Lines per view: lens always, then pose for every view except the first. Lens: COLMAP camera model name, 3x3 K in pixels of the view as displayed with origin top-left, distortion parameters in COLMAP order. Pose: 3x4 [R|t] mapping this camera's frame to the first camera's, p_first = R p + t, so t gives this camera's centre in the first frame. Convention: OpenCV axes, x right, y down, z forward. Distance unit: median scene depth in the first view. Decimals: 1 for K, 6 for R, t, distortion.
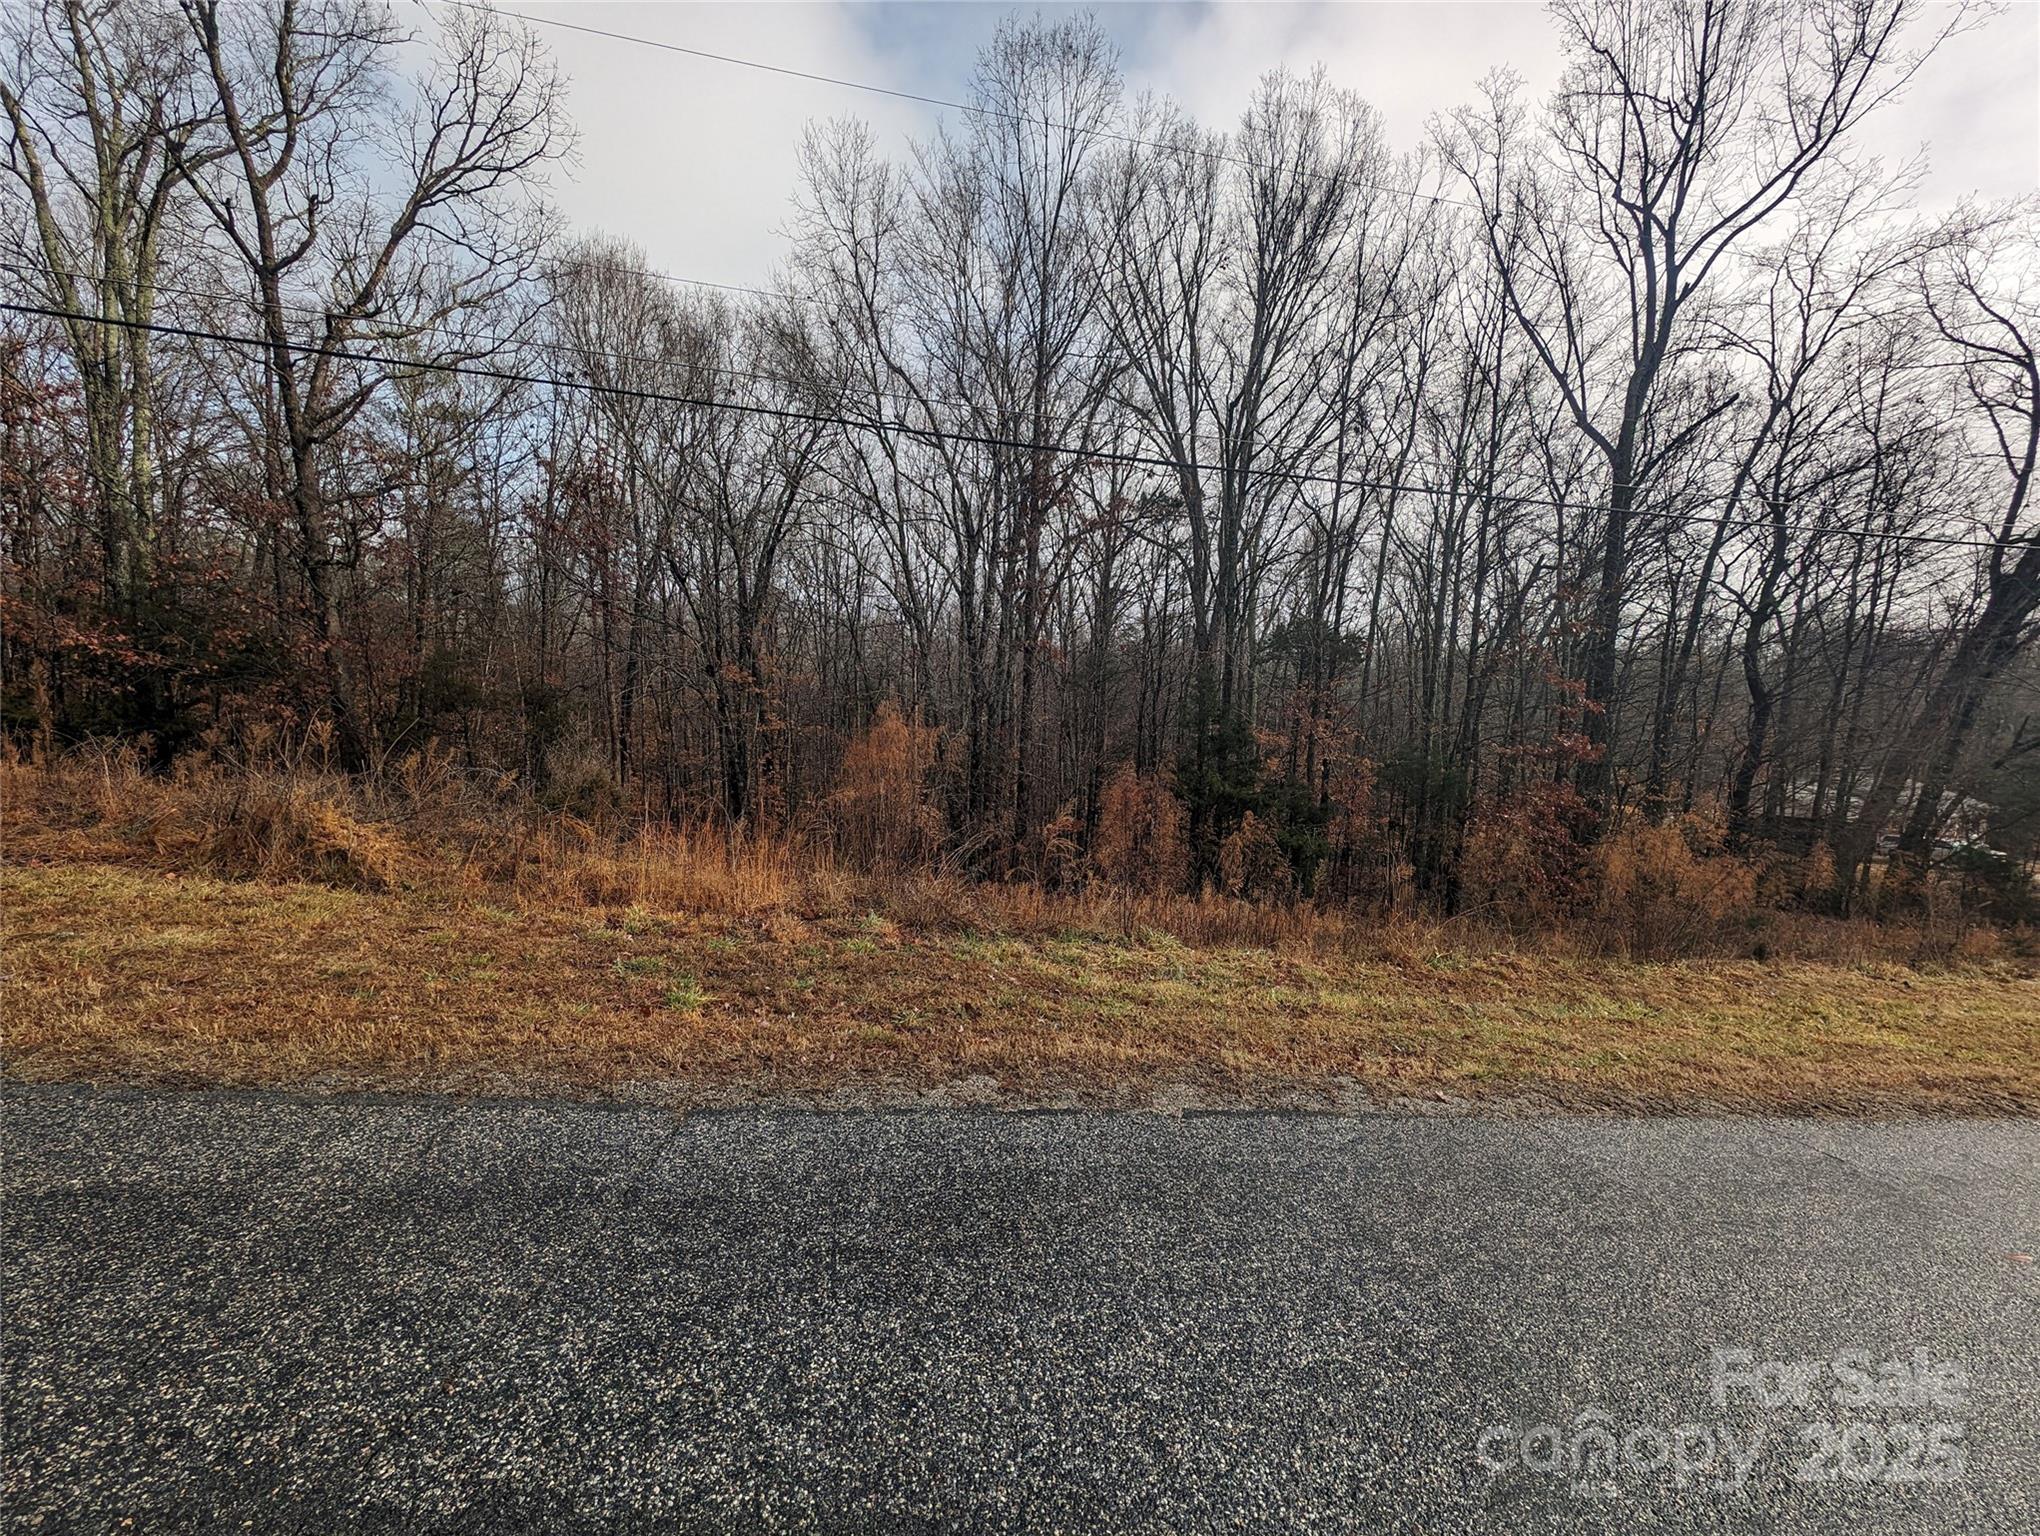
lens RADIAL K [[720.6, 0, 1021.0], [0, 720.6, 778.1], [0, 0, 1]] dist [-0.008779, -0.000657]
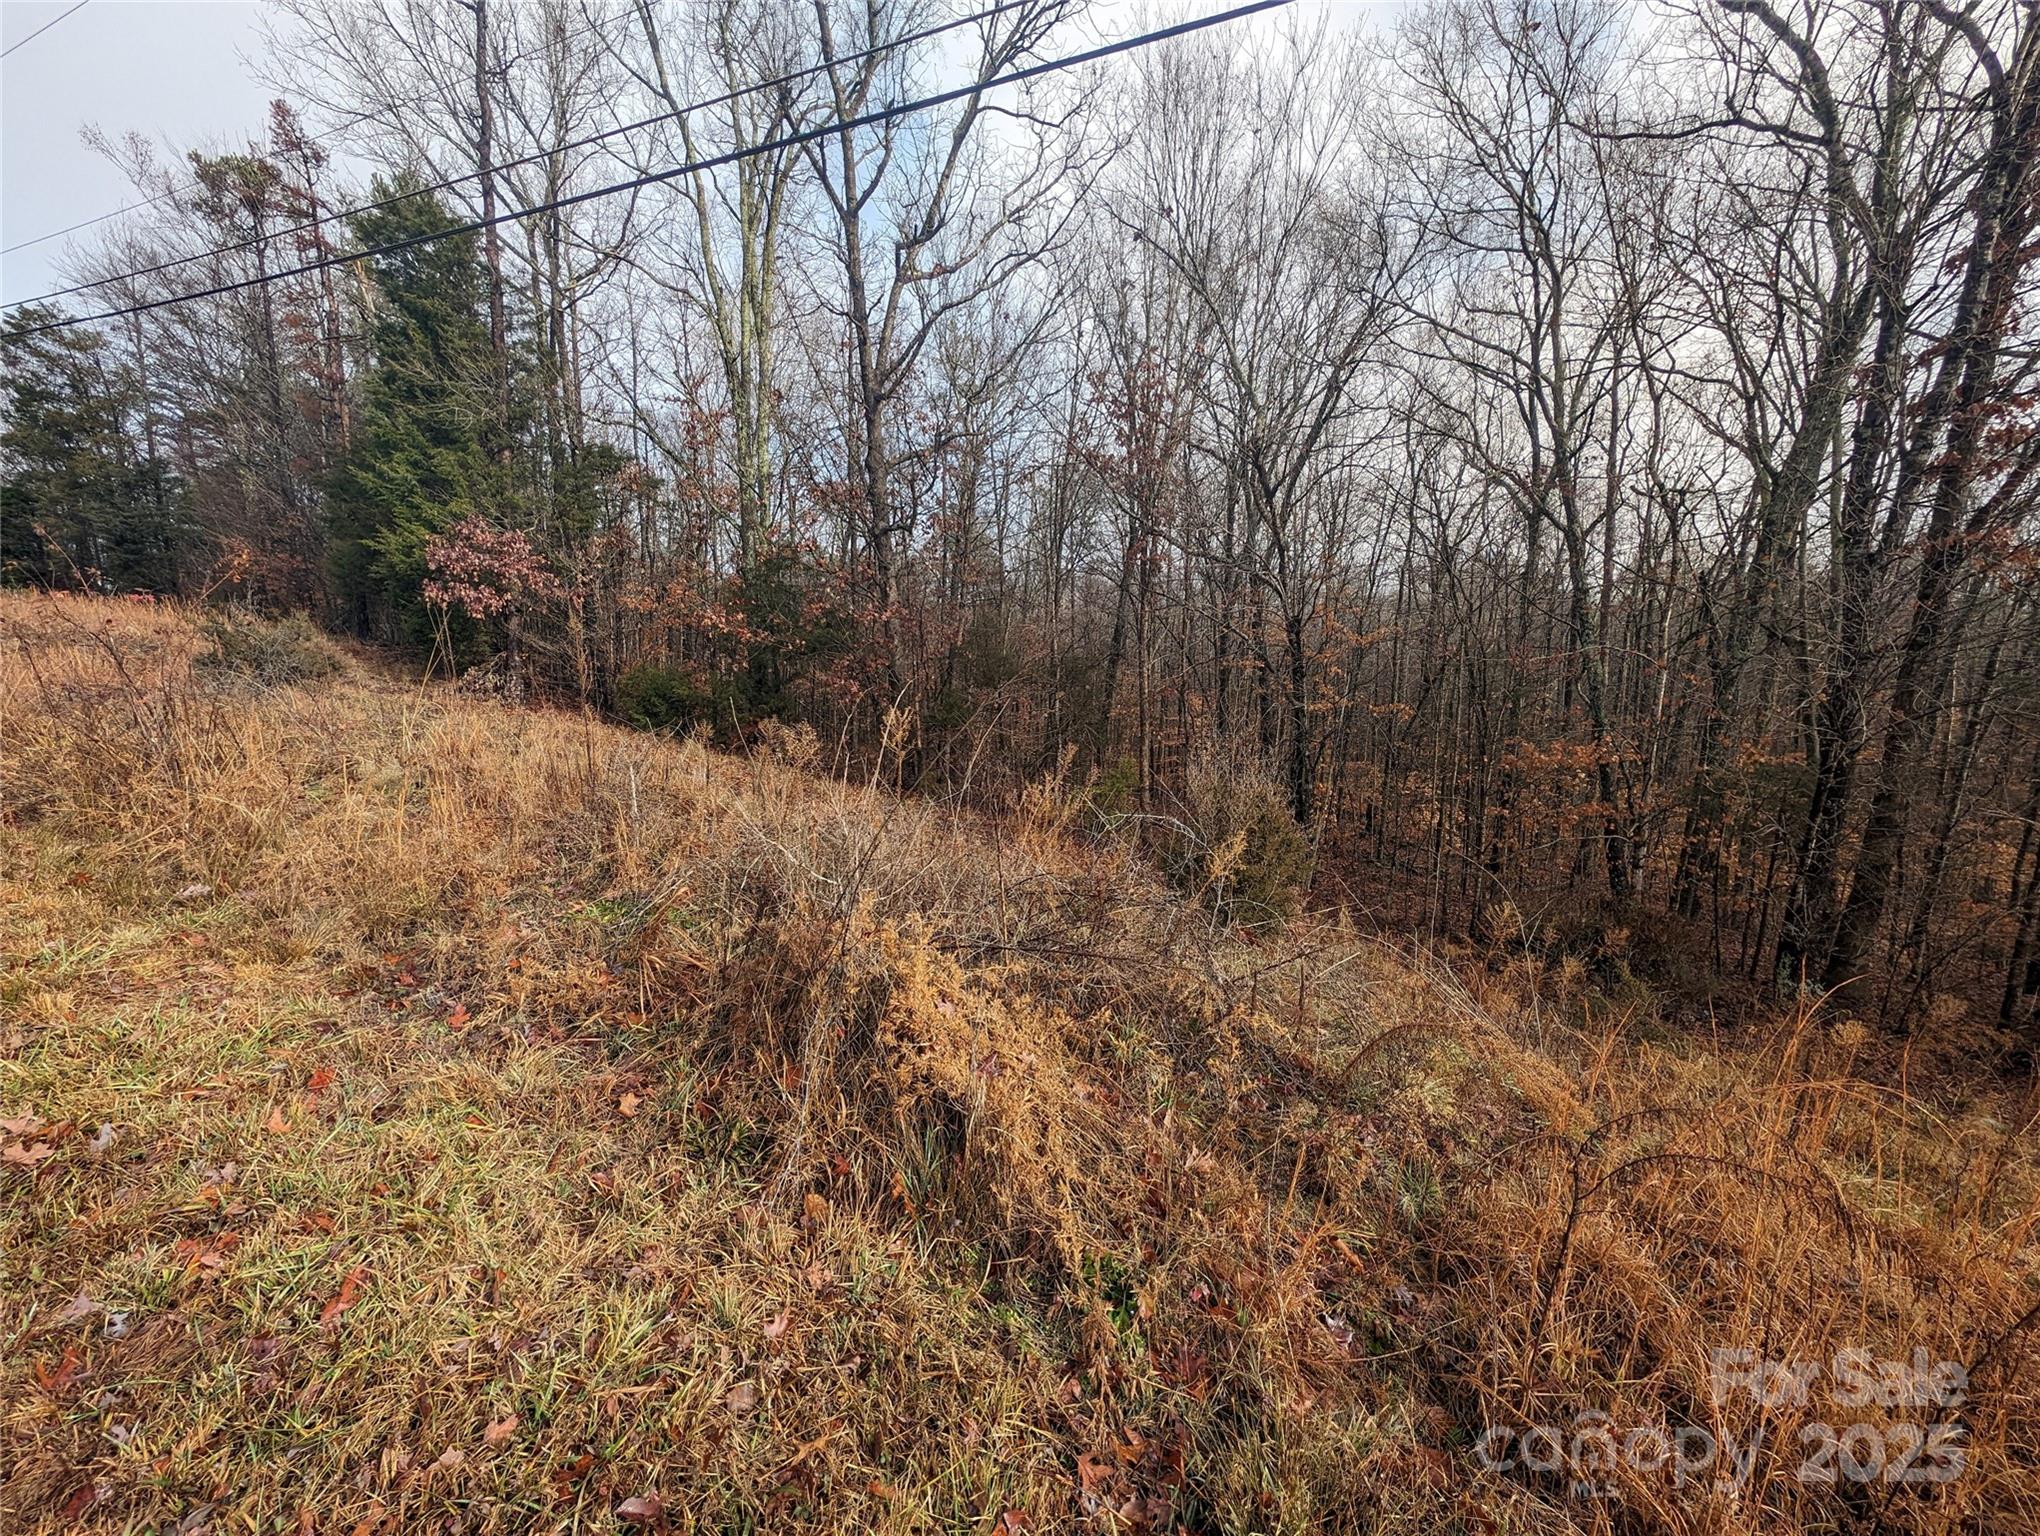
lens RADIAL K [[720.6, 0, 1010.5], [0, 720.6, 777.1], [0, 0, 1]] dist [-0.008779, -0.000657]
pose [[0.832363, 0.063076, -0.550630, -0.303150], [-0.040474, 0.997768, 0.053113, -0.030735], [0.552751, -0.021923, 0.833058, 0.297071]]
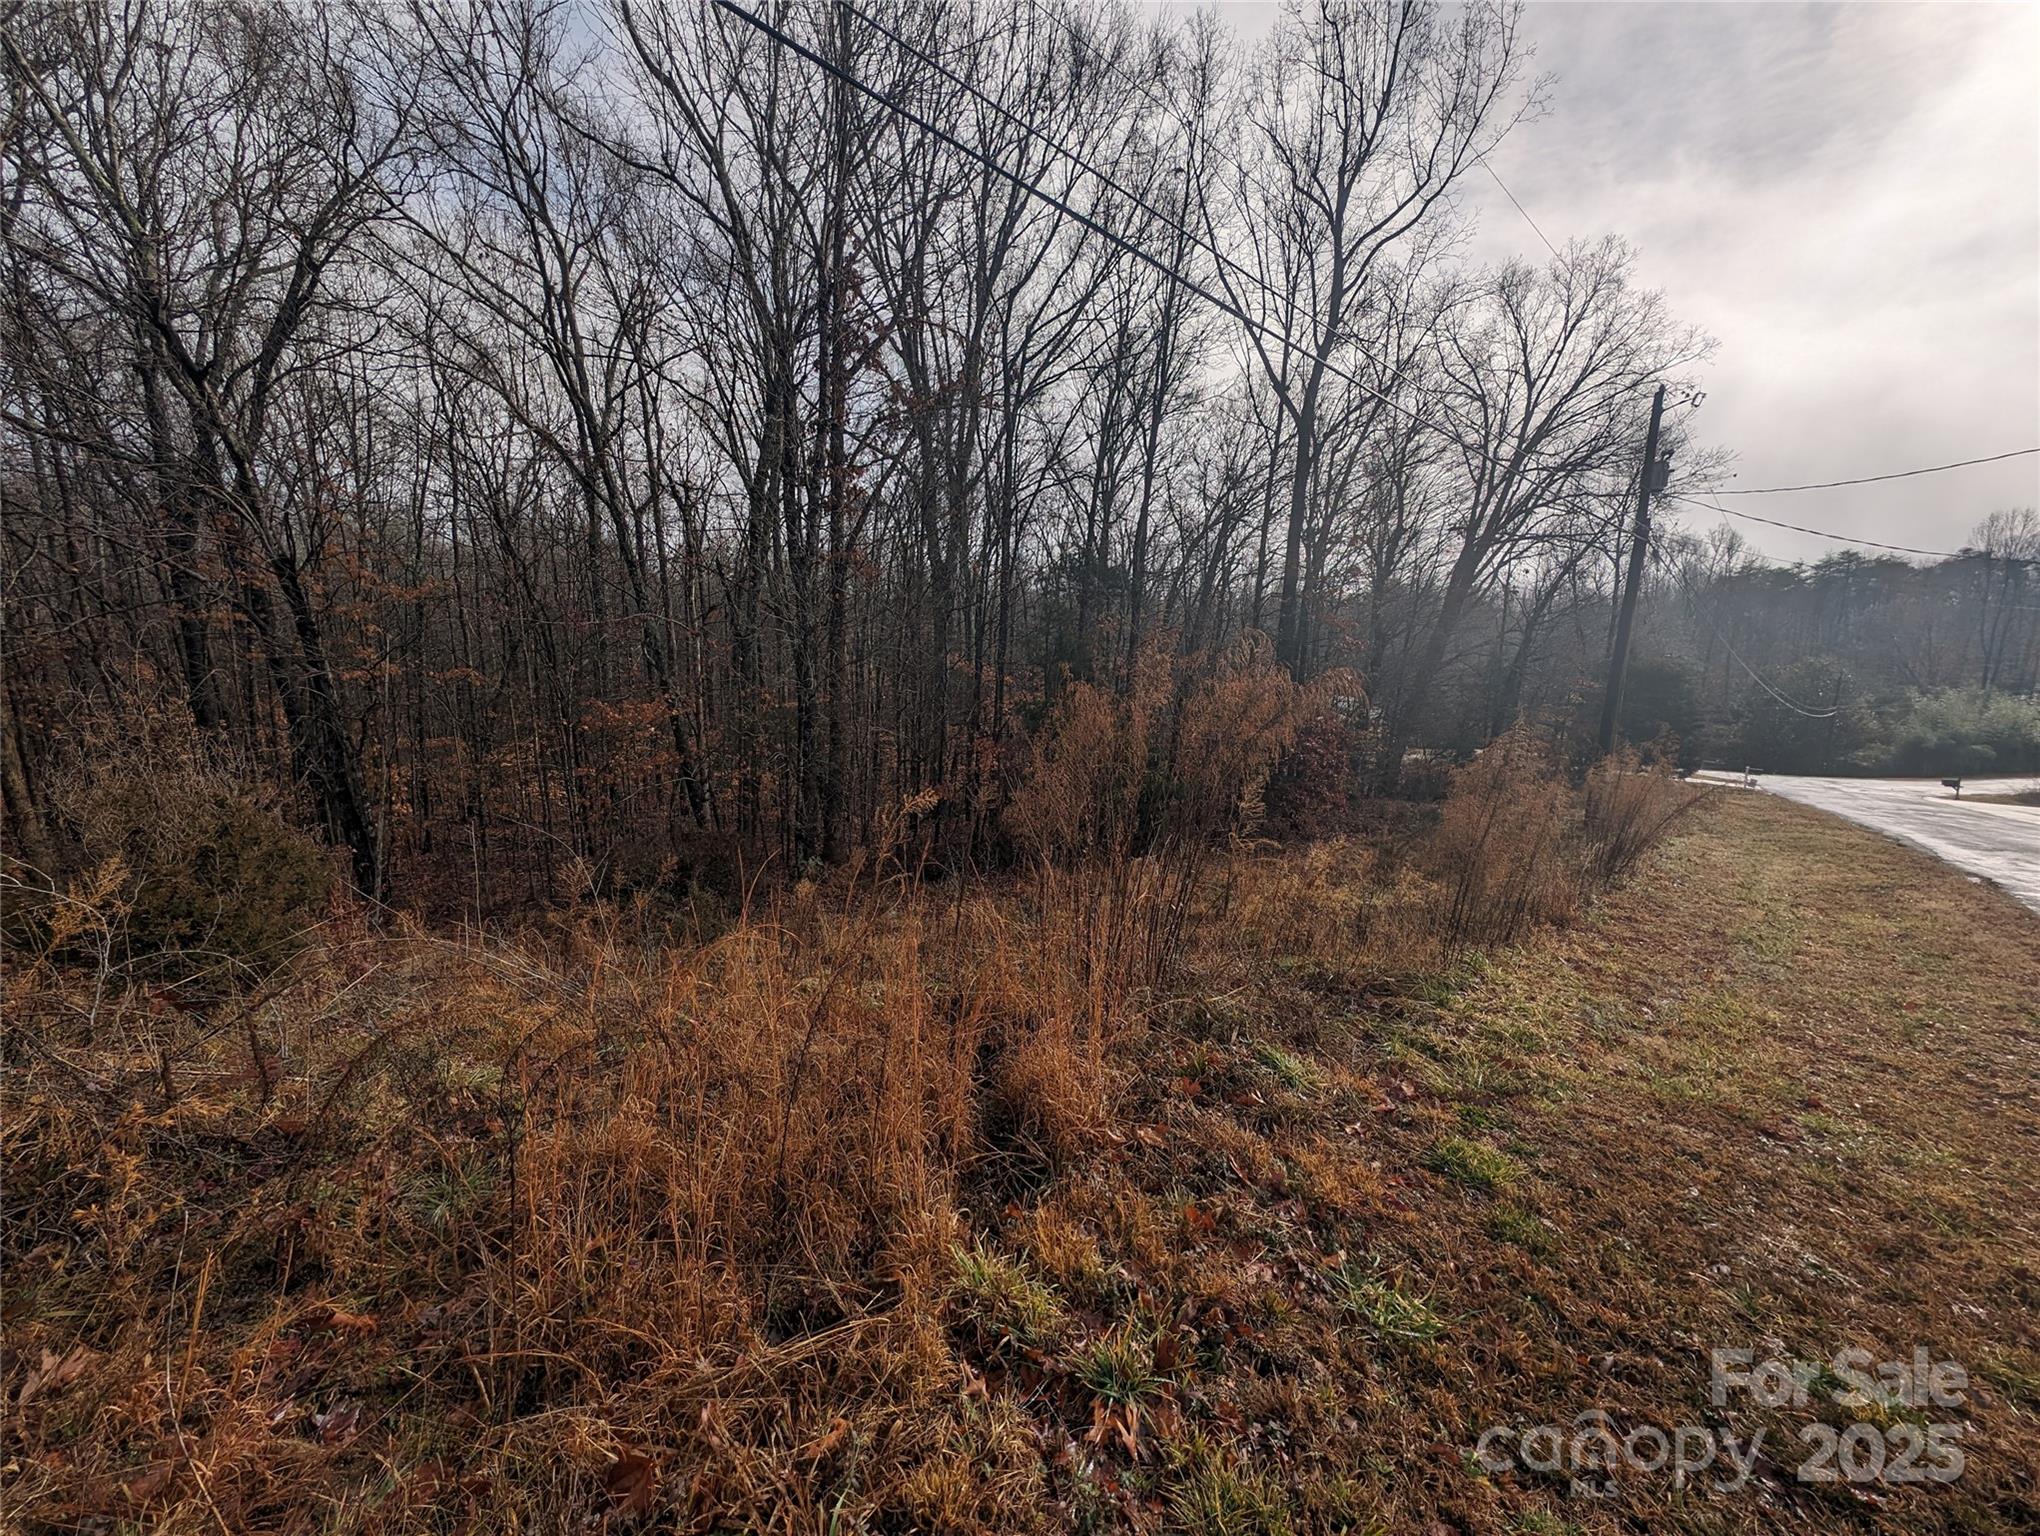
lens RADIAL K [[720.6, 0, 1020.3], [0, 720.6, 780.0], [0, 0, 1]] dist [-0.008779, -0.000657]
pose [[0.856521, -0.090029, 0.508200, -0.273567], [0.041639, 0.993513, 0.105824, -0.029223], [-0.514430, -0.069479, 0.854713, 0.297847]]
